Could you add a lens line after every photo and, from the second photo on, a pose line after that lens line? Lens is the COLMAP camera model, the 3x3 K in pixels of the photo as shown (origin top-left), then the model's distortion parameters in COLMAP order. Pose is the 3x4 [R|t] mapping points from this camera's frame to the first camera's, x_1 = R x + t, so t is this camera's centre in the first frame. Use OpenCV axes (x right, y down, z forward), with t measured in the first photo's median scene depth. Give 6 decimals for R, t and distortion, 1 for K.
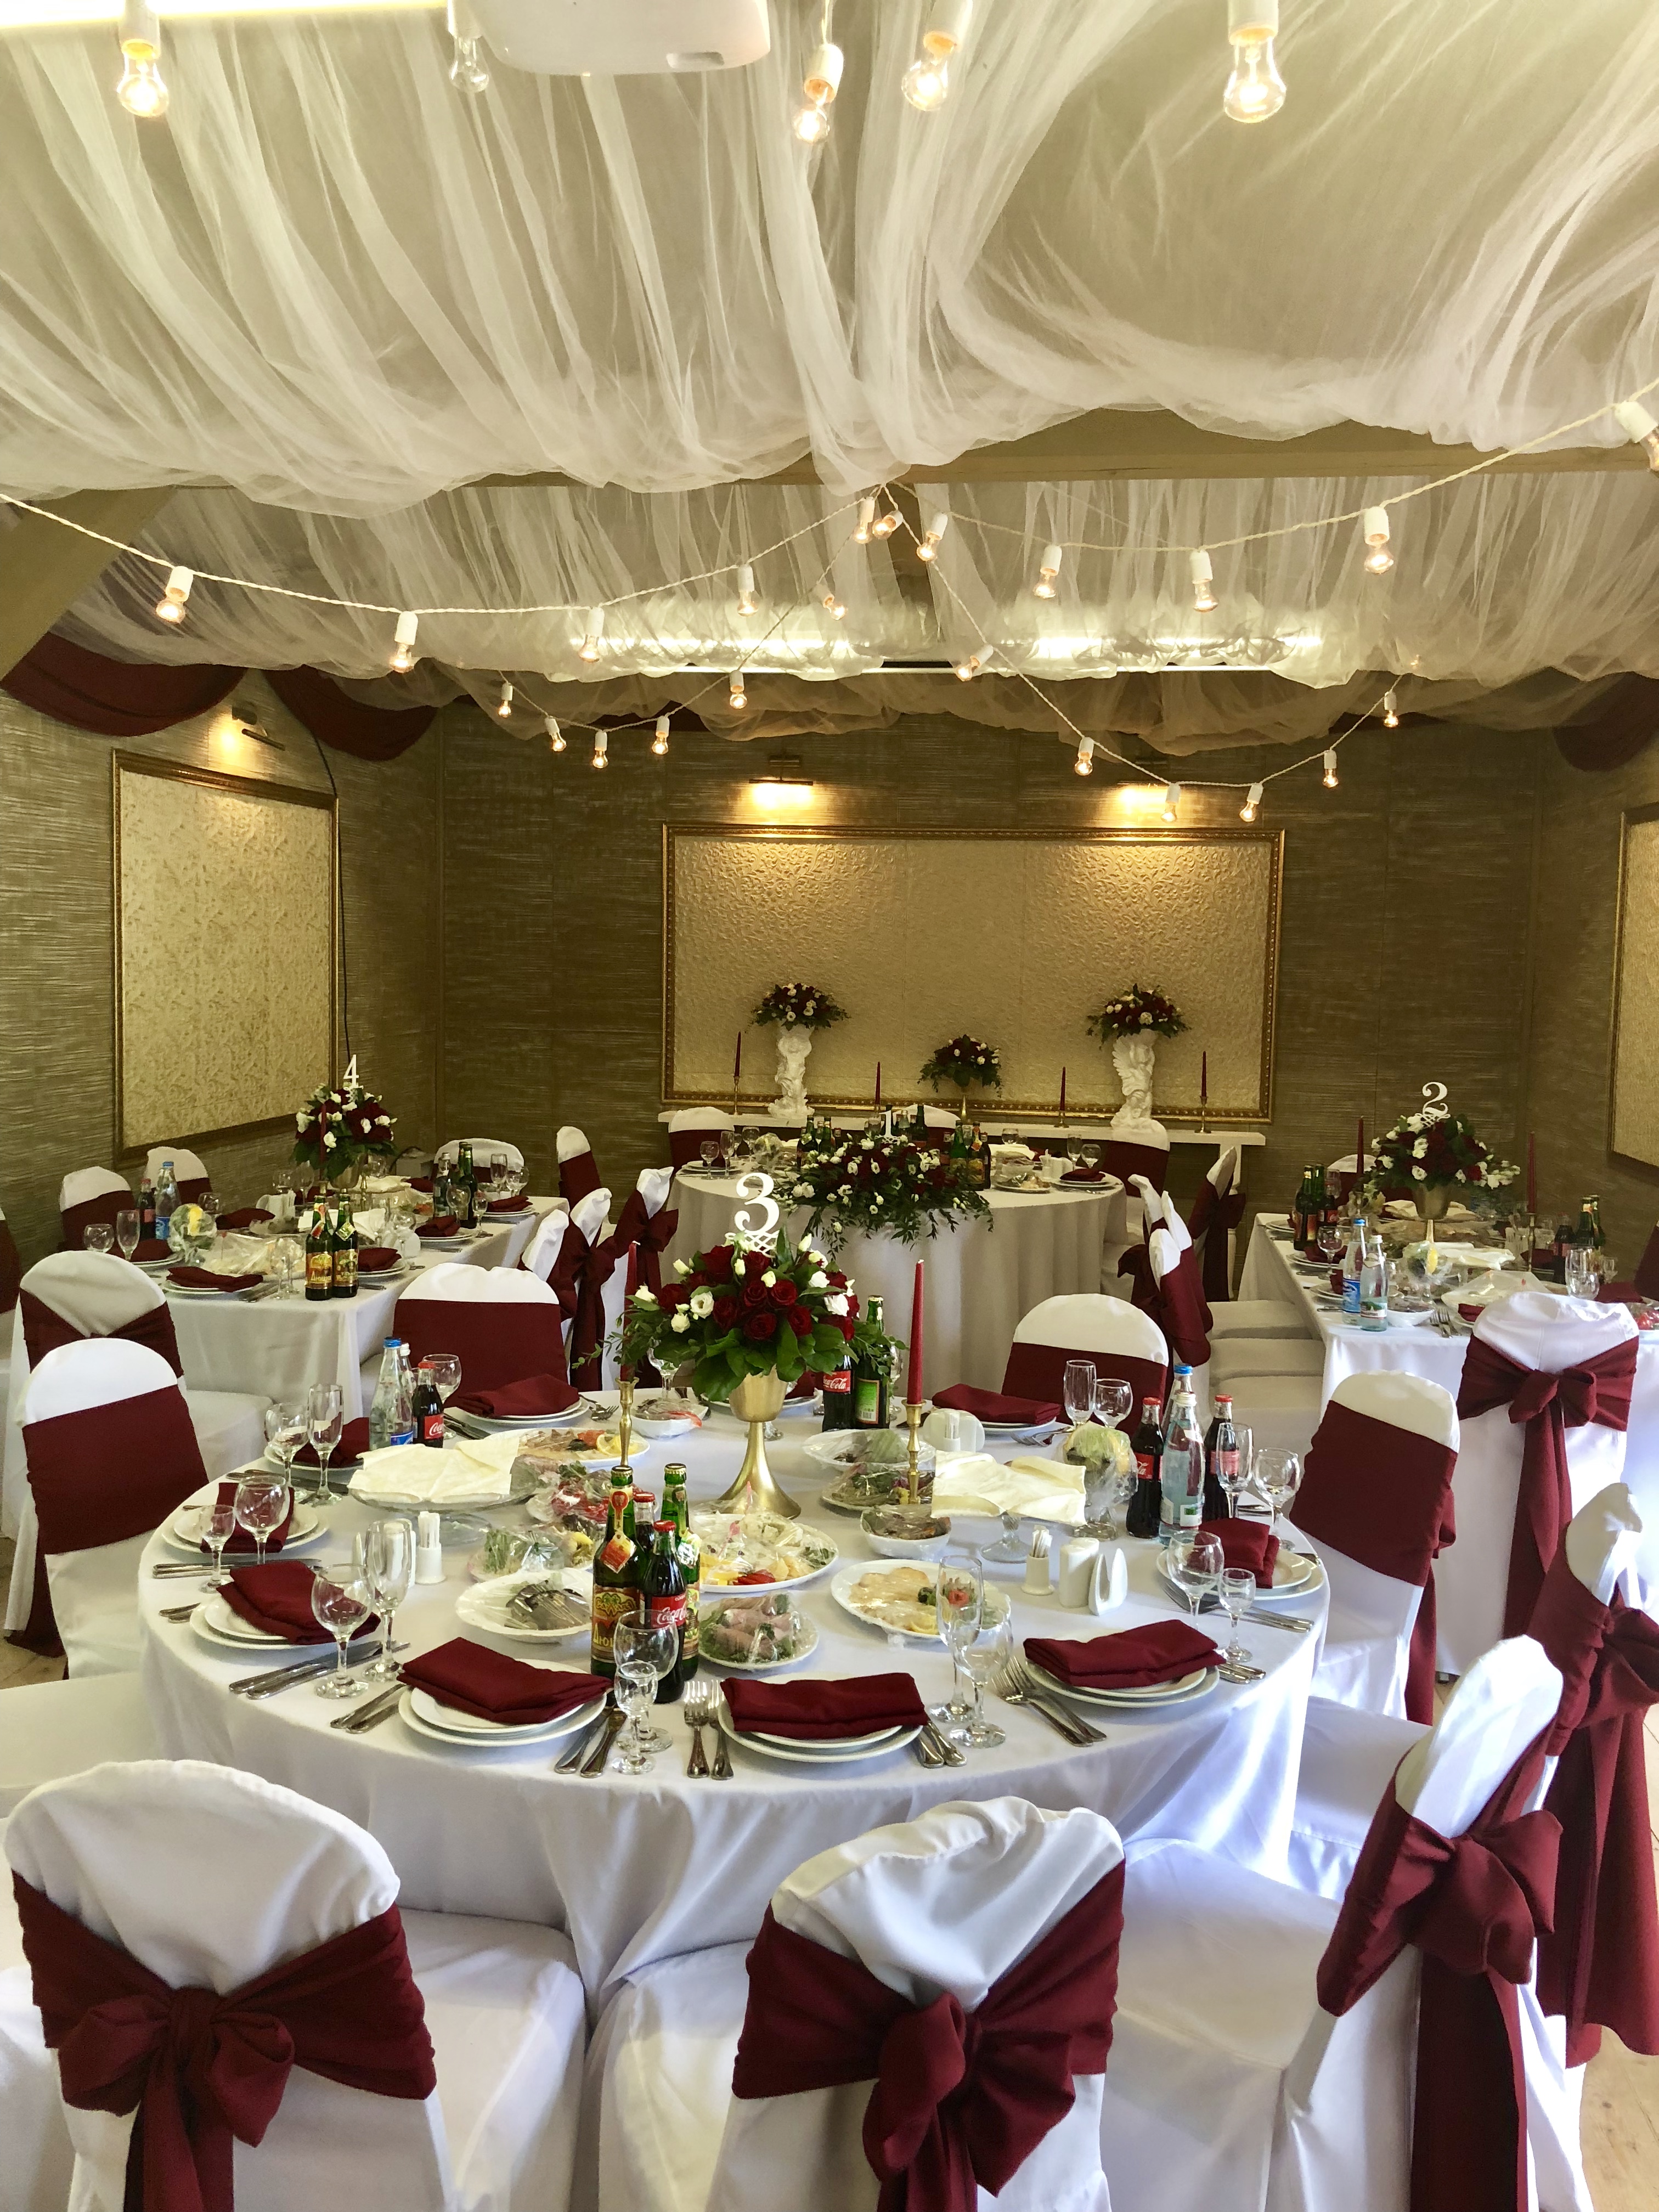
lens RADIAL K [[1789.2, 0, 839.6], [0, 1789.2, 1110.9], [0, 0, 1]] dist [0.083133, -0.013280]
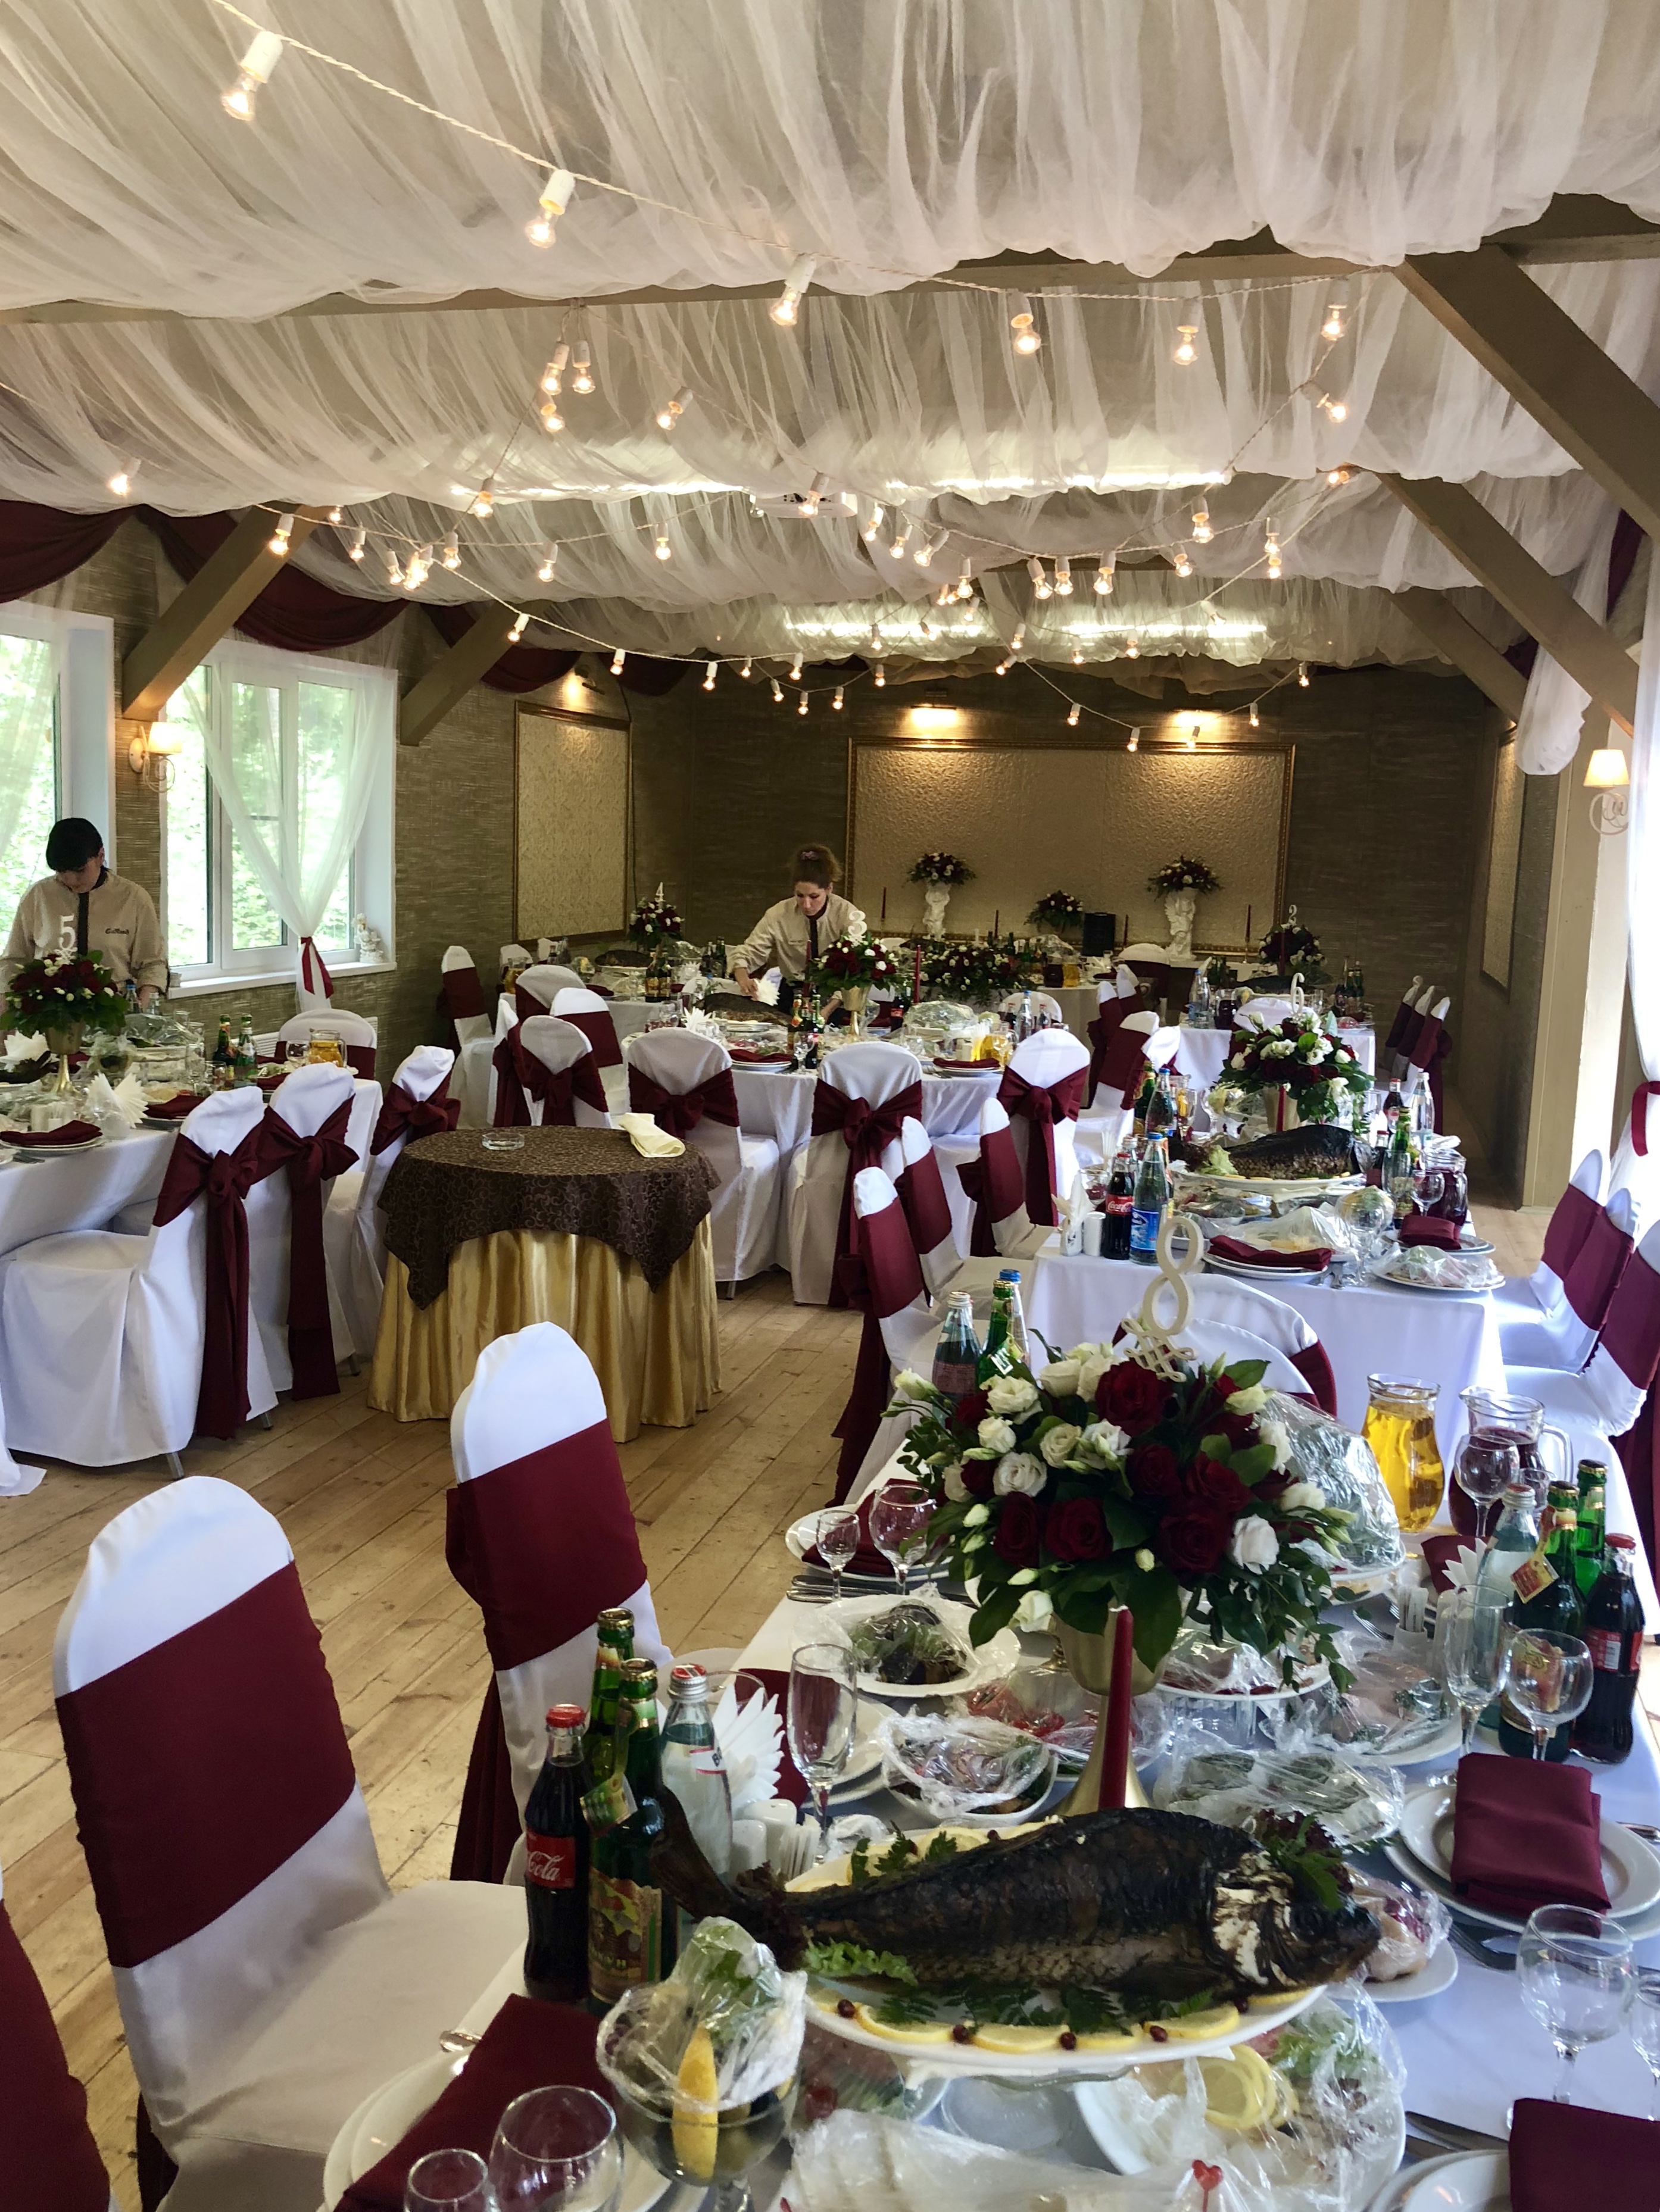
lens RADIAL K [[1789.4, 0, 814.1], [0, 1789.4, 1105.9], [0, 0, 1]] dist [0.083133, -0.013280]
pose [[0.991155, 0.031216, -0.128985, 0.070442], [-0.023572, 0.997898, 0.060369, 0.048604], [0.130599, -0.056795, 0.989807, -0.456835]]
